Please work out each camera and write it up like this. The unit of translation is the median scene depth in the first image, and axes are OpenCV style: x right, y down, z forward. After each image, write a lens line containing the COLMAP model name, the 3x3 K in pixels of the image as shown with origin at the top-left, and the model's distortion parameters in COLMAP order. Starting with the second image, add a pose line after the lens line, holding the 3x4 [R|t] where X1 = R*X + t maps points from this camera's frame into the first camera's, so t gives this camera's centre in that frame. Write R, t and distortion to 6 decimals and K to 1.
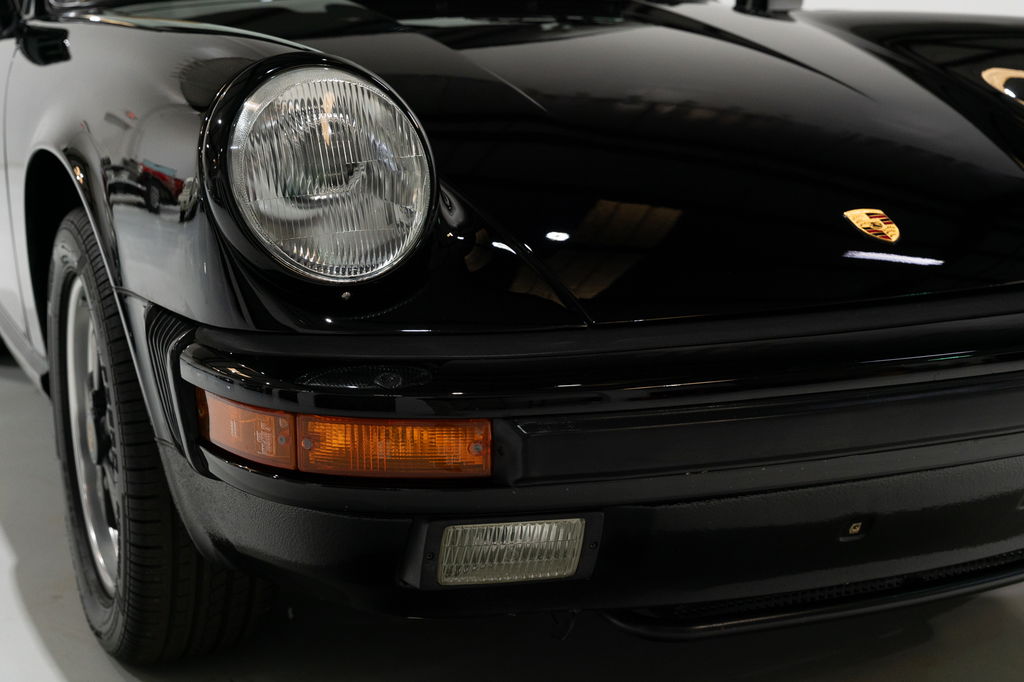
lens RADIAL K [[1528.9, 0, 517.2], [0, 1528.9, 329.5], [0, 0, 1]] dist [0.032944, 0.000000]
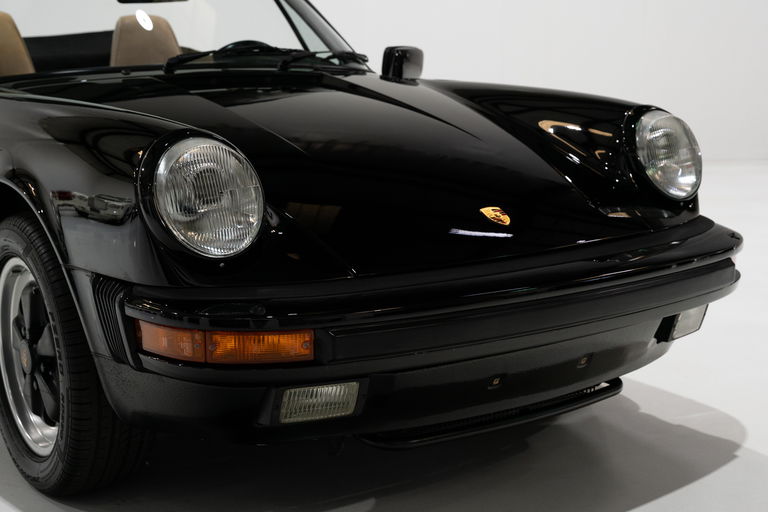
lens RADIAL K [[1146.7, 0, 382.0], [0, 1146.7, 261.6], [0, 0, 1]] dist [0.032944, 0.000000]
pose [[0.981794, -0.033849, 0.186907, -0.174072], [0.036973, 0.999228, -0.013250, -0.001167], [-0.186314, 0.019919, 0.982288, -0.345088]]
